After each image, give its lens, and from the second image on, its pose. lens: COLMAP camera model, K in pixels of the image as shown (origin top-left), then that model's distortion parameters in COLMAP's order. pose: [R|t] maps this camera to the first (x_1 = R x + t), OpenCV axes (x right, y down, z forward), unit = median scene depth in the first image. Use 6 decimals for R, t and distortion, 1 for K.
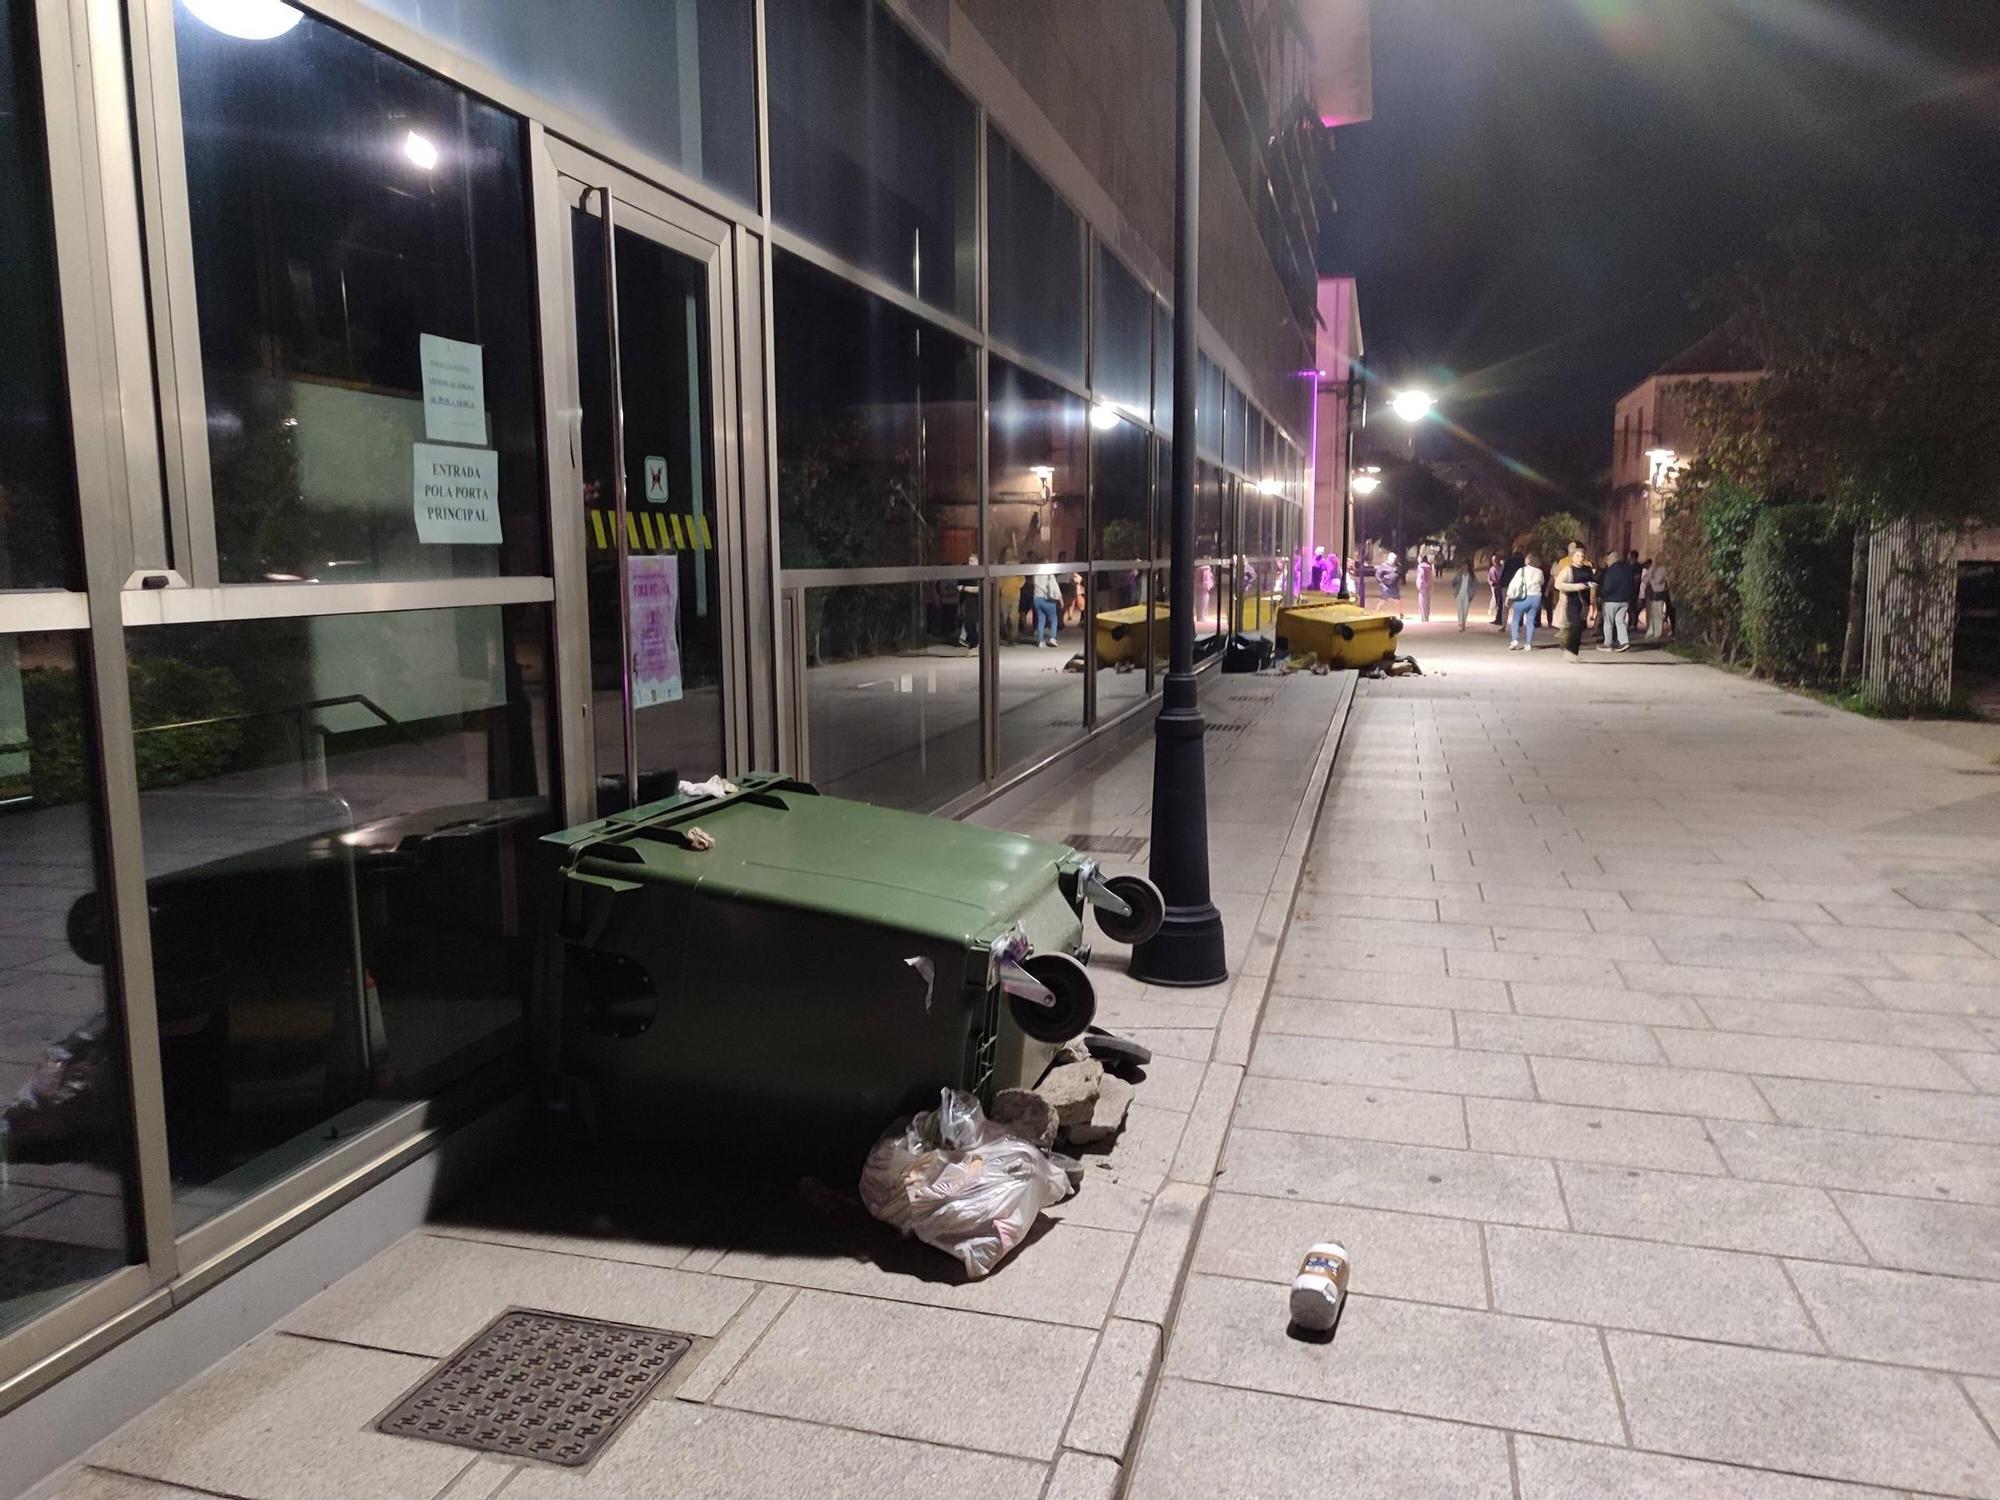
lens RADIAL K [[1445.0, 0, 1000.0], [0, 1445.0, 750.0], [0, 0, 1]] dist [0.023073, -0.006964]
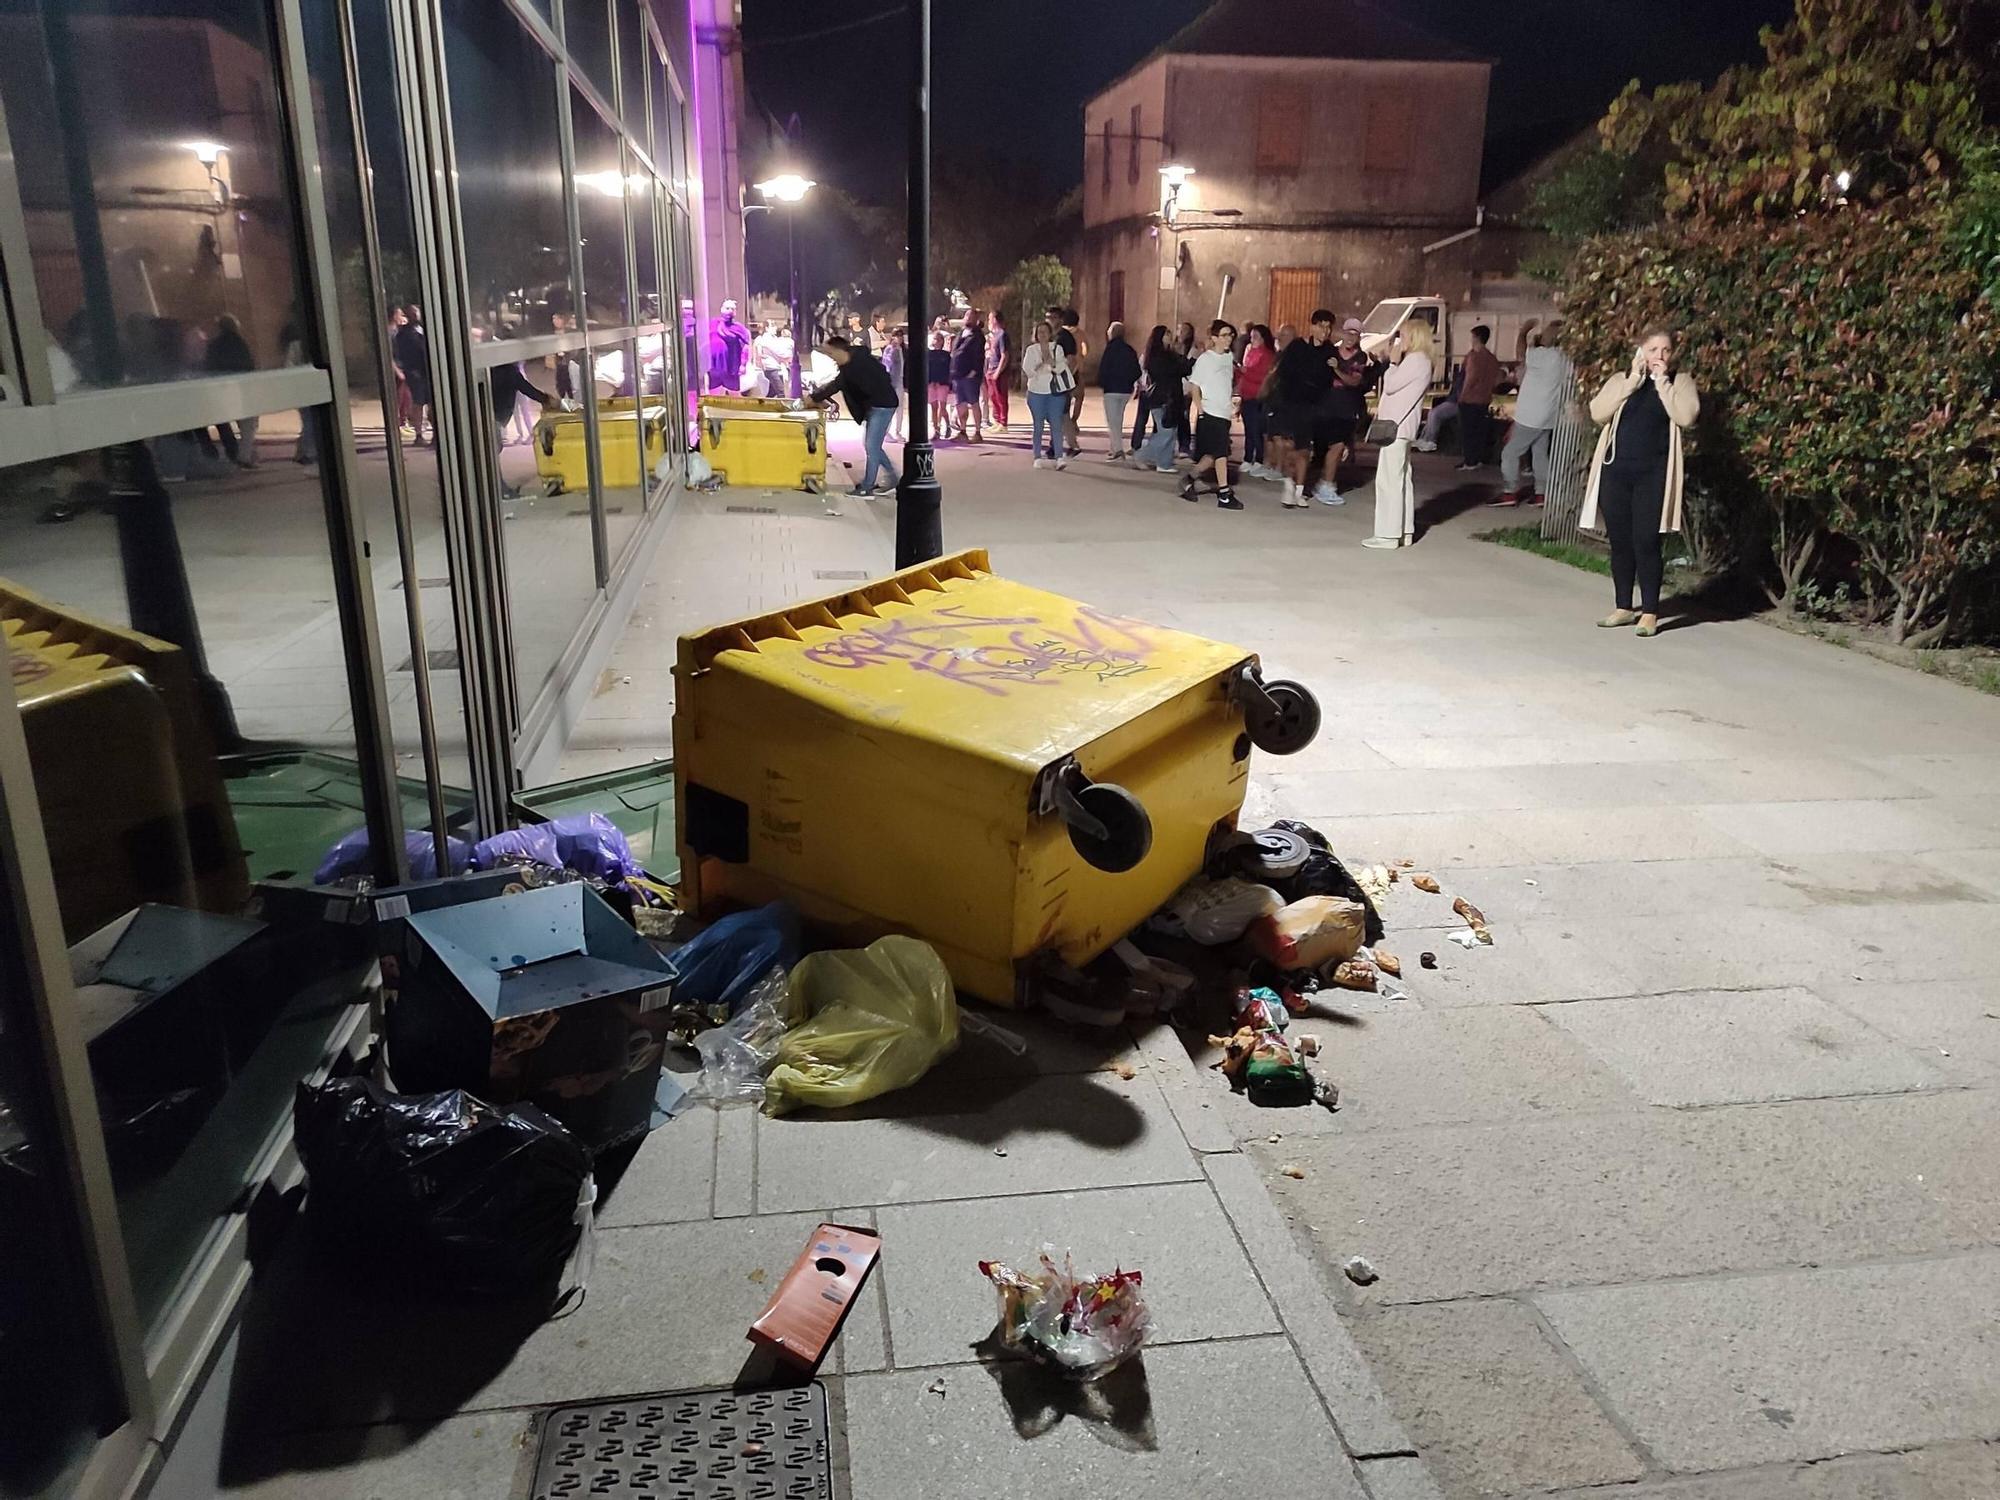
lens RADIAL K [[1445.0, 0, 1000.0], [0, 1445.0, 750.0], [0, 0, 1]] dist [0.023073, -0.006964]
pose [[0.913901, -0.107495, 0.391445, 0.064014], [0.043733, 0.984761, 0.168323, -0.045775], [-0.403574, -0.136712, 0.904676, 0.334813]]
